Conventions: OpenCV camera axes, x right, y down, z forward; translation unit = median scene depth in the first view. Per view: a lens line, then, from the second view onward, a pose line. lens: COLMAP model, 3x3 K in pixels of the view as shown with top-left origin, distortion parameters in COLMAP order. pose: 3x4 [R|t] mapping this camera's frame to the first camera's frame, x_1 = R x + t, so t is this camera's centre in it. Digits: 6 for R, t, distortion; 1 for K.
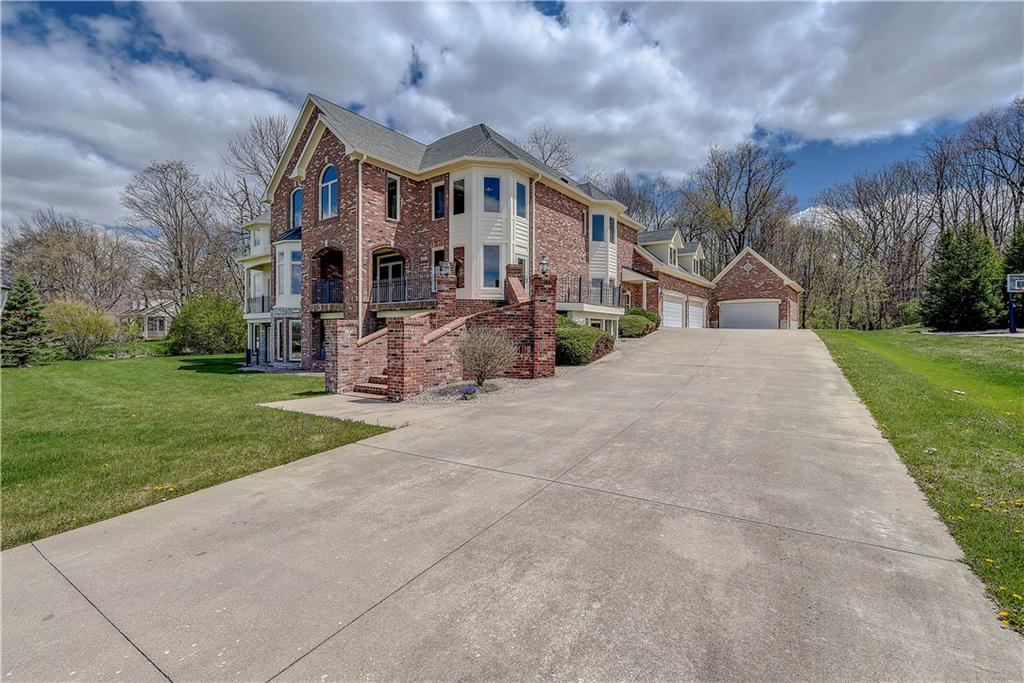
lens RADIAL K [[431.6, 0, 512.8], [0, 431.6, 347.4], [0, 0, 1]] dist [0.000757, 0.000146]
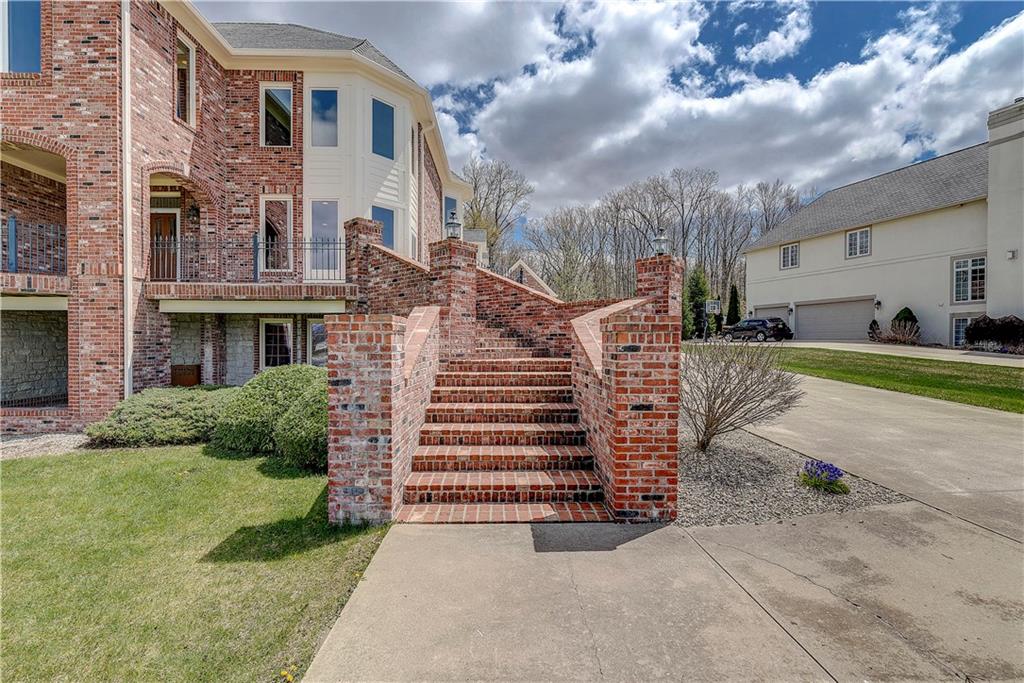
lens RADIAL K [[444.1, 0, 511.9], [0, 444.1, 355.8], [0, 0, 1]] dist [0.000738, 0.000389]
pose [[0.800501, -0.013803, 0.599172, -0.290418], [0.012957, 0.999900, 0.005725, -0.016249], [-0.599191, 0.003180, 0.800600, 0.346019]]
